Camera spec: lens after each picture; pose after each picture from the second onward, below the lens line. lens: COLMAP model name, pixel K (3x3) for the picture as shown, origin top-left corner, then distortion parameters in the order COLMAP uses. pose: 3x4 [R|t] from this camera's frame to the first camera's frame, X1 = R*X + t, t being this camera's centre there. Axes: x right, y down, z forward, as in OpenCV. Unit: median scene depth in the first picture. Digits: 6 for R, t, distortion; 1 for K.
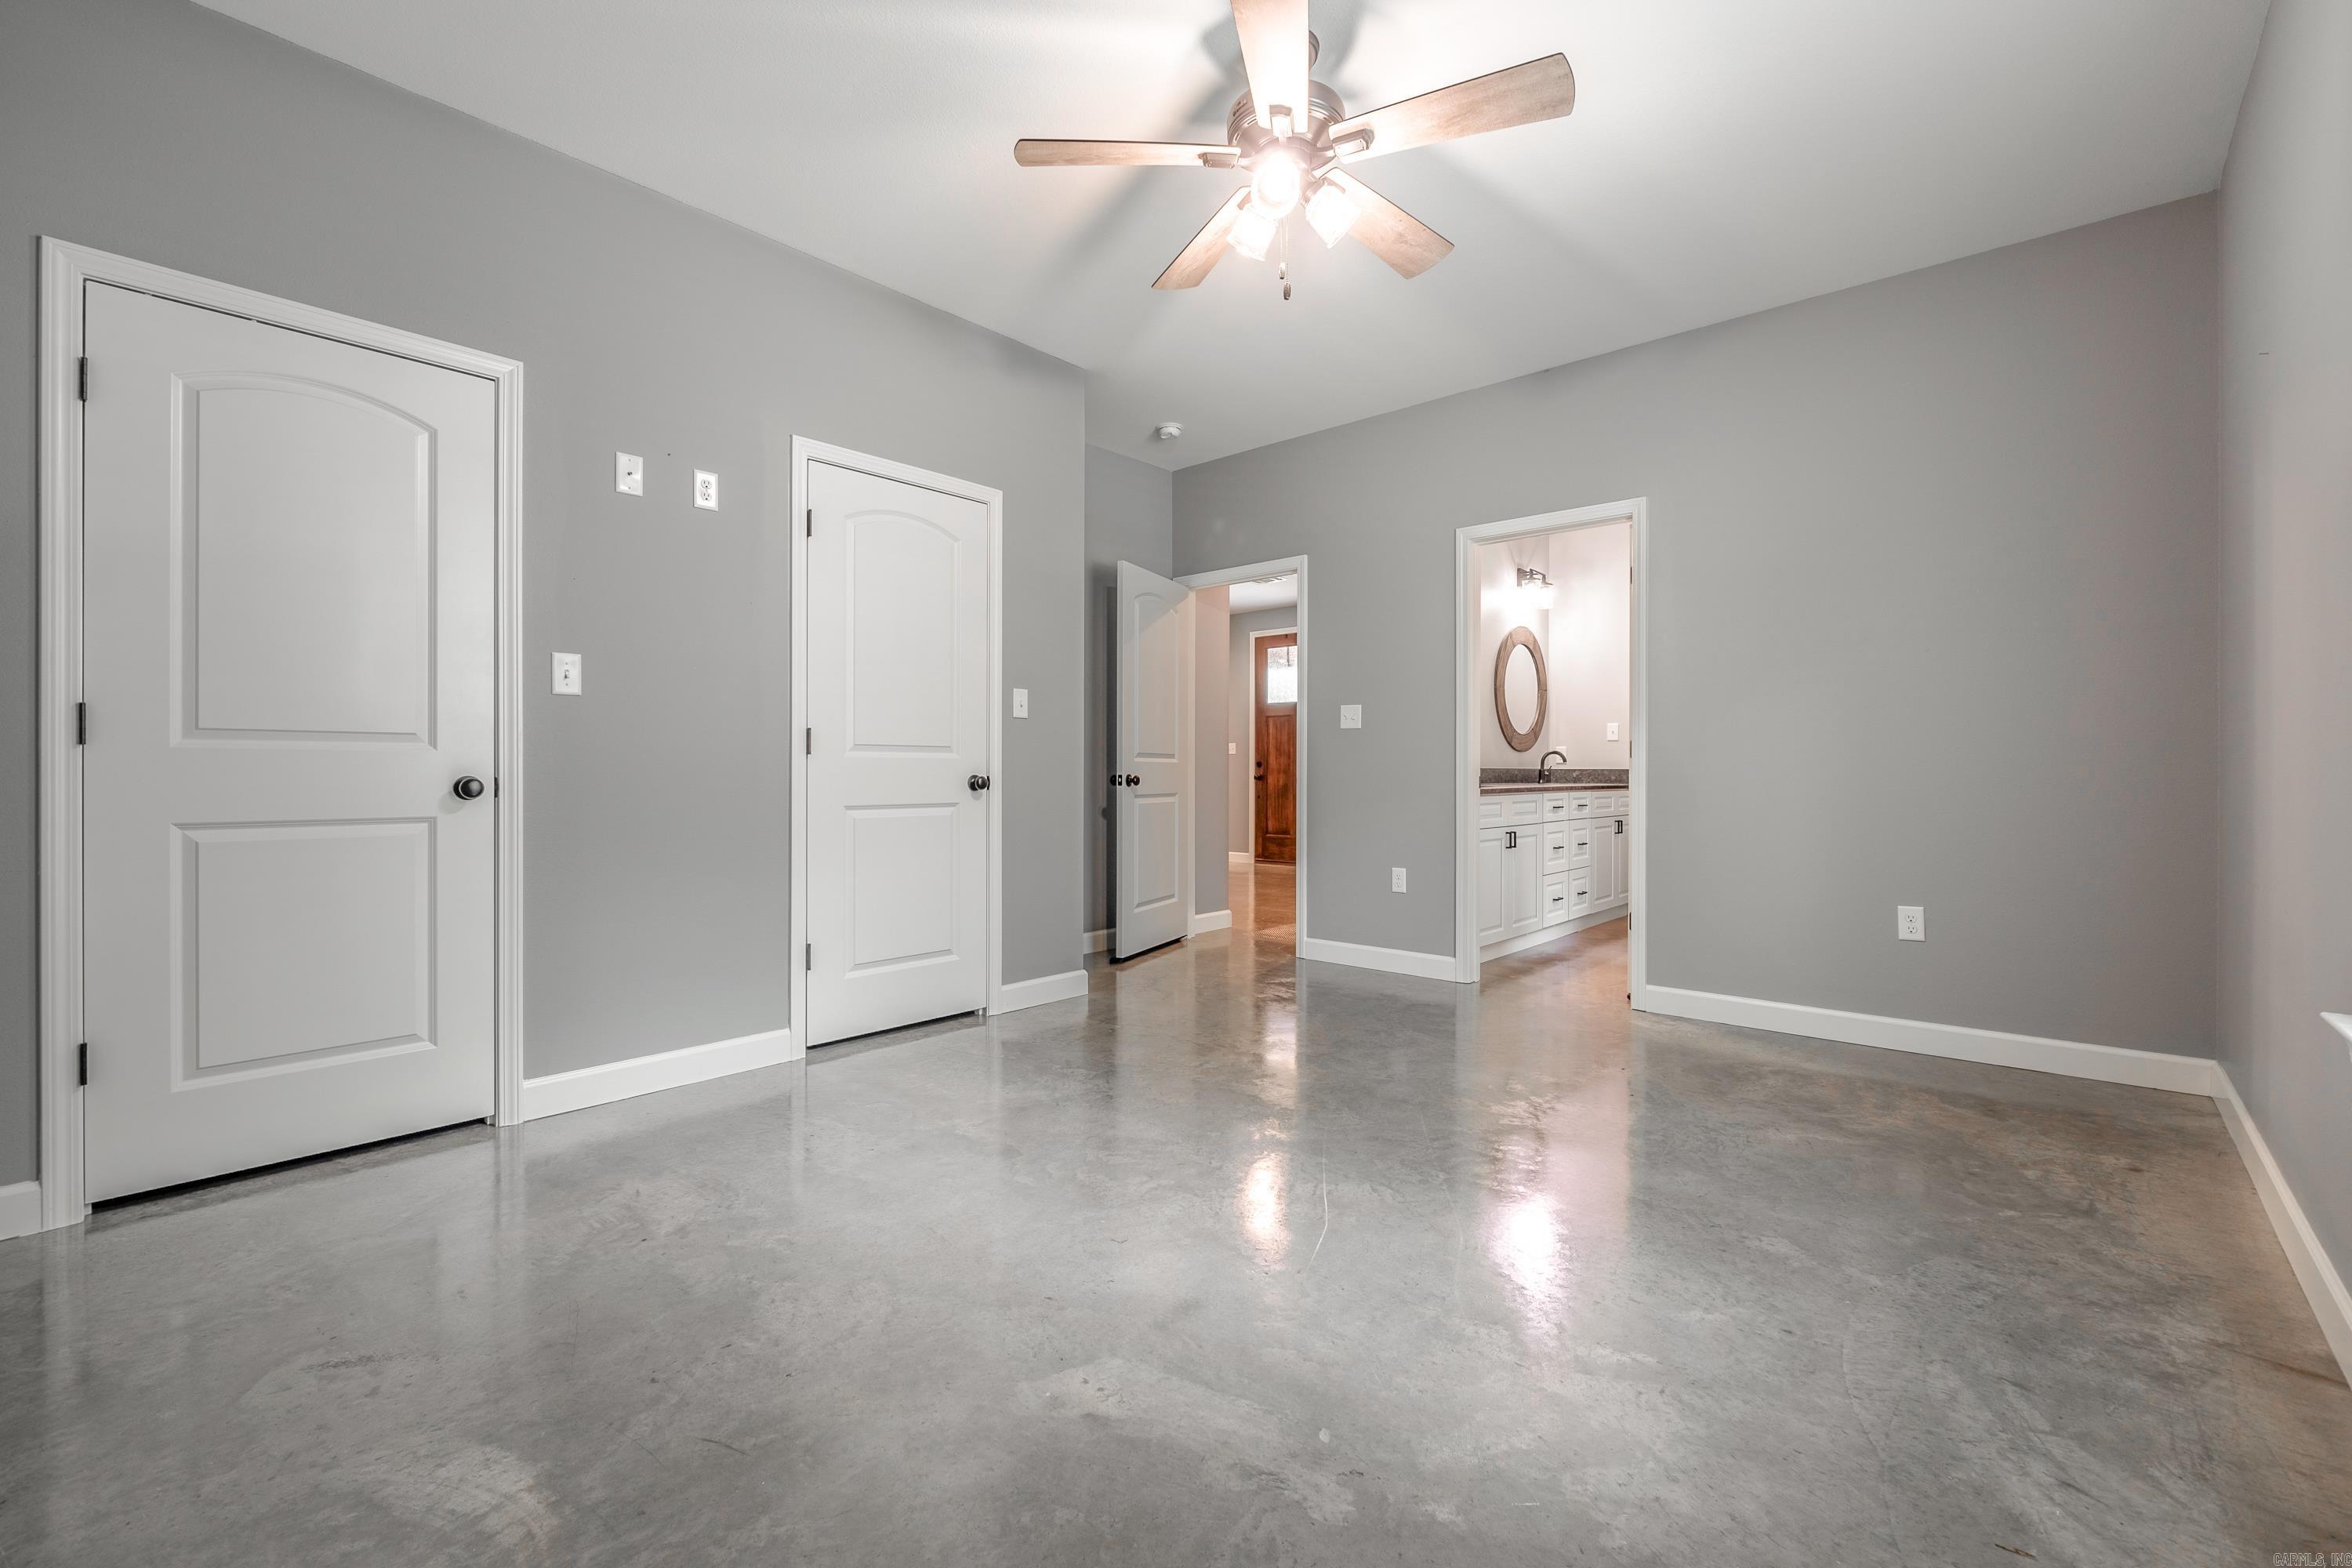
lens RADIAL K [[988.0, 0, 1183.2], [0, 988.0, 777.5], [0, 0, 1]] dist [-0.003625, -0.001662]
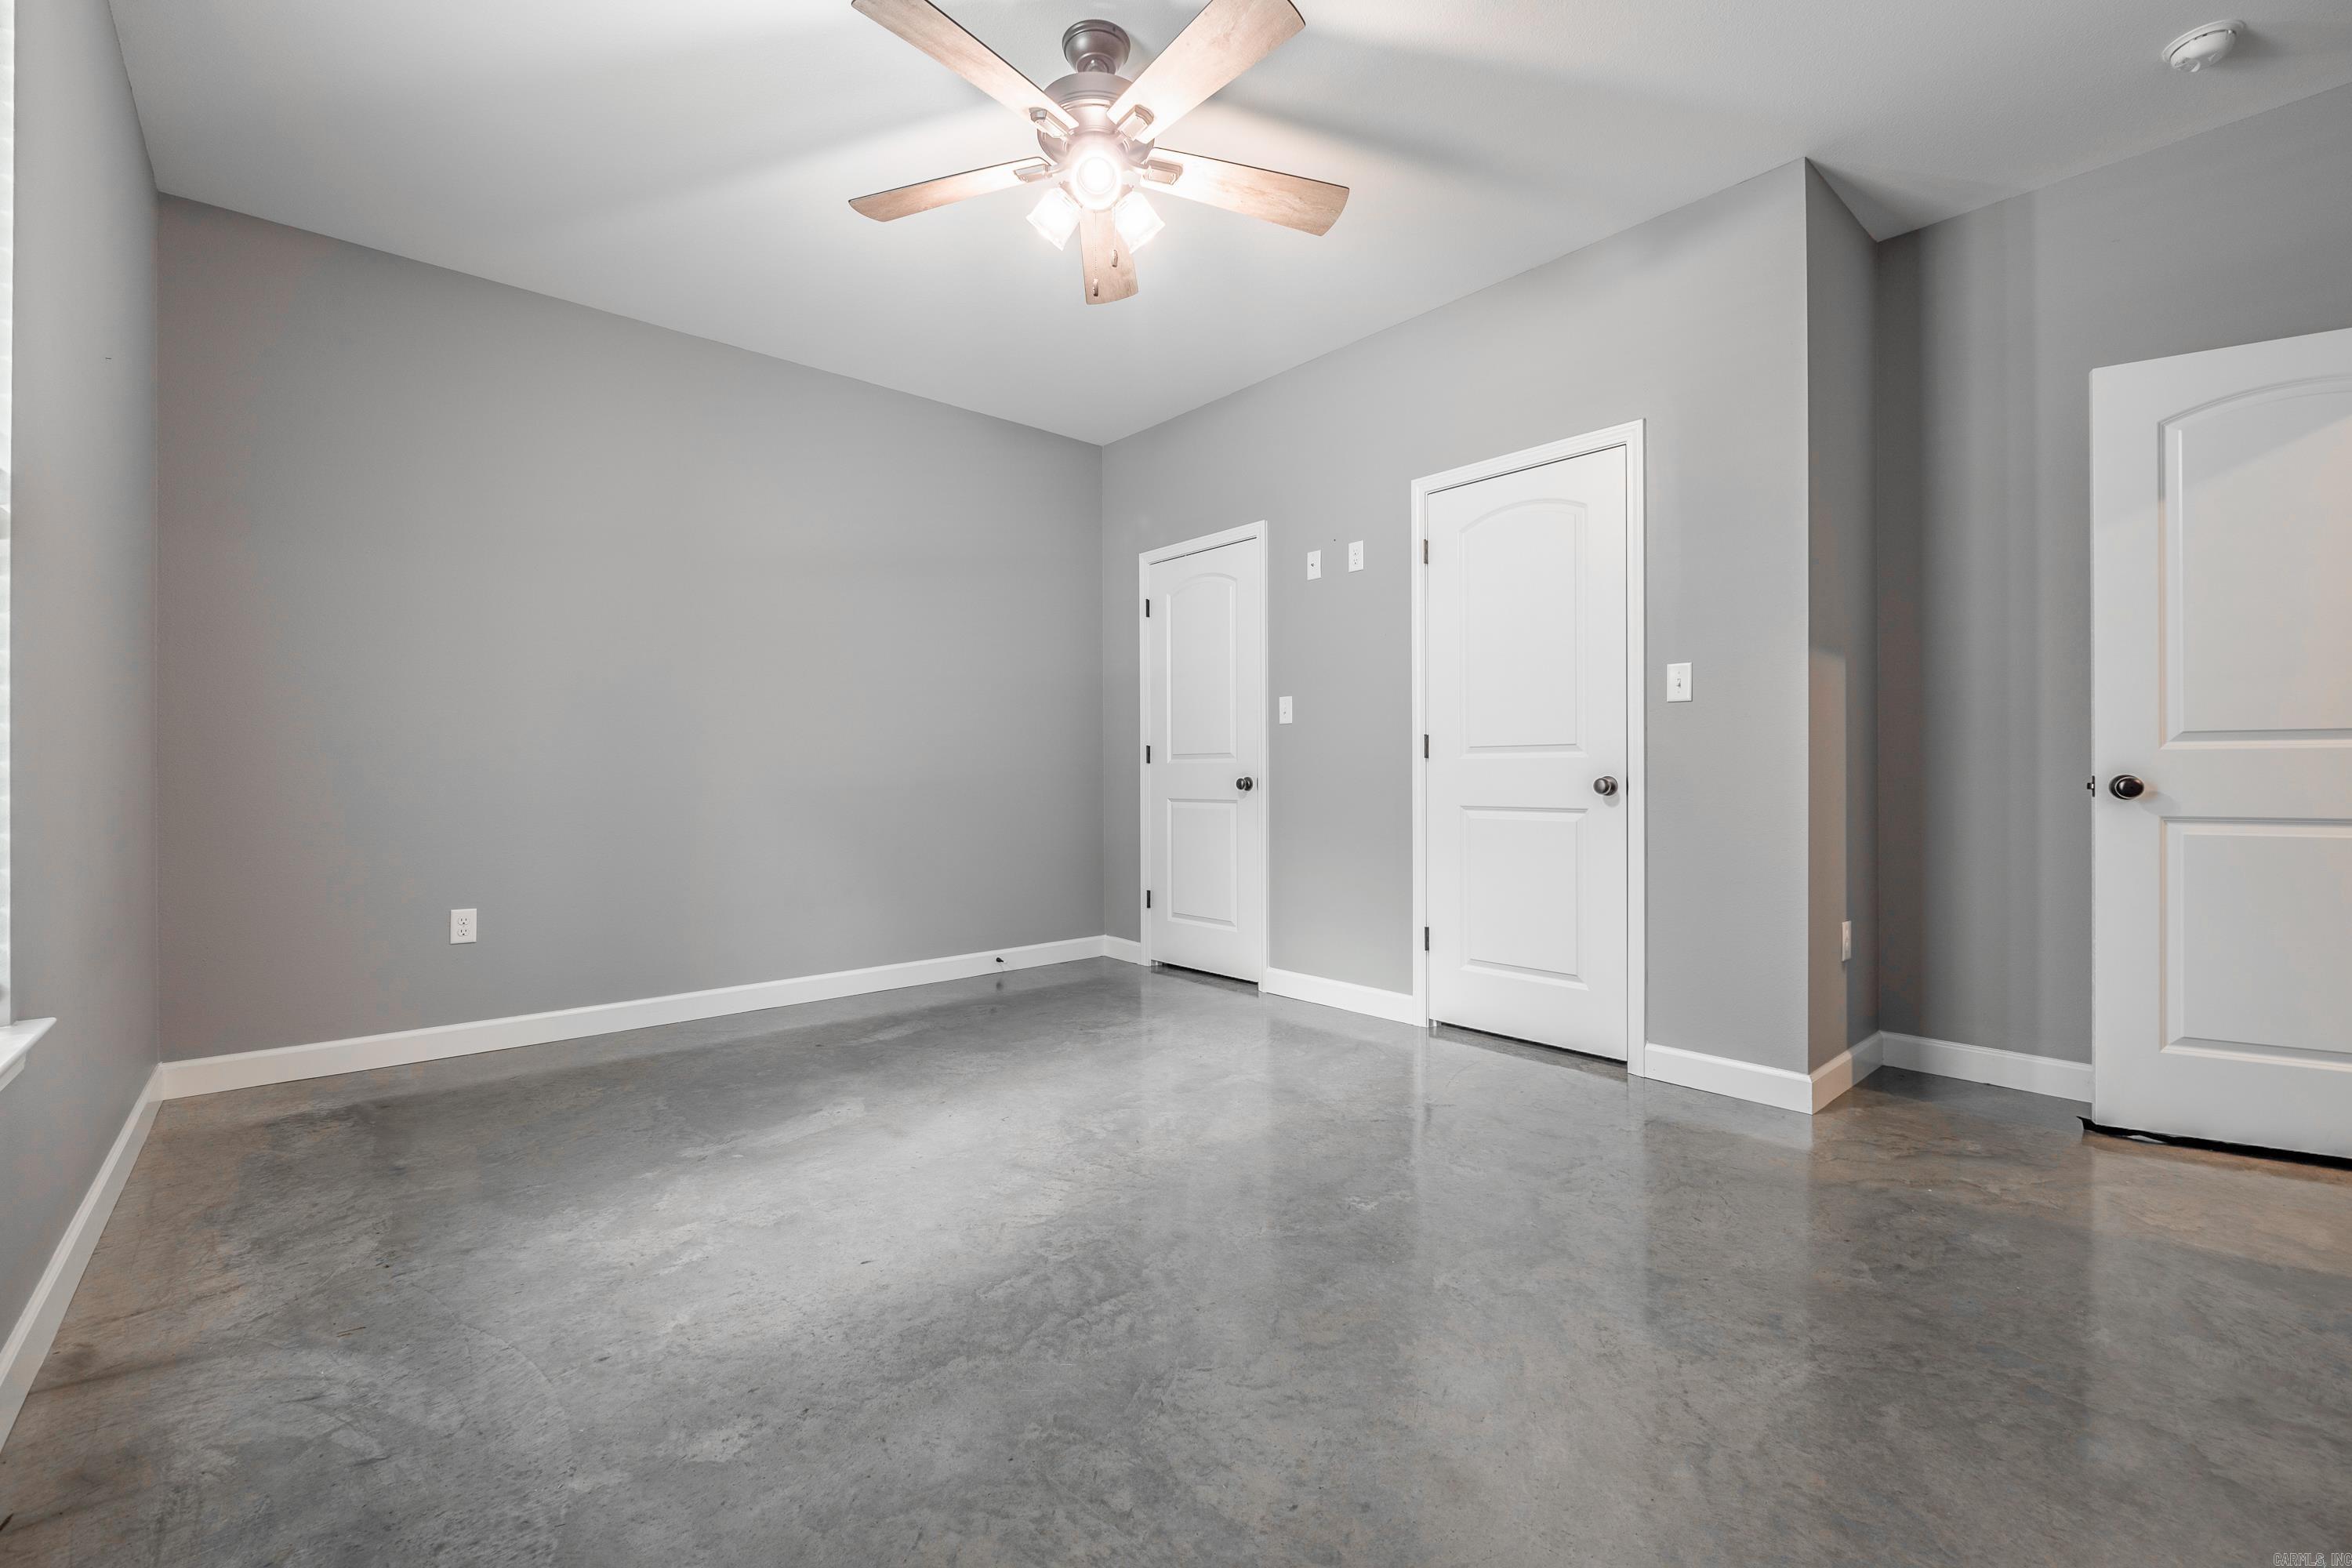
lens RADIAL K [[988.0, 0, 1182.6], [0, 988.0, 783.8], [0, 0, 1]] dist [-0.003625, -0.001662]
pose [[-0.122881, 0.008508, -0.992385, 1.322554], [-0.001613, 0.999960, 0.008772, -0.005991], [0.992420, 0.002679, -0.122863, 1.486352]]
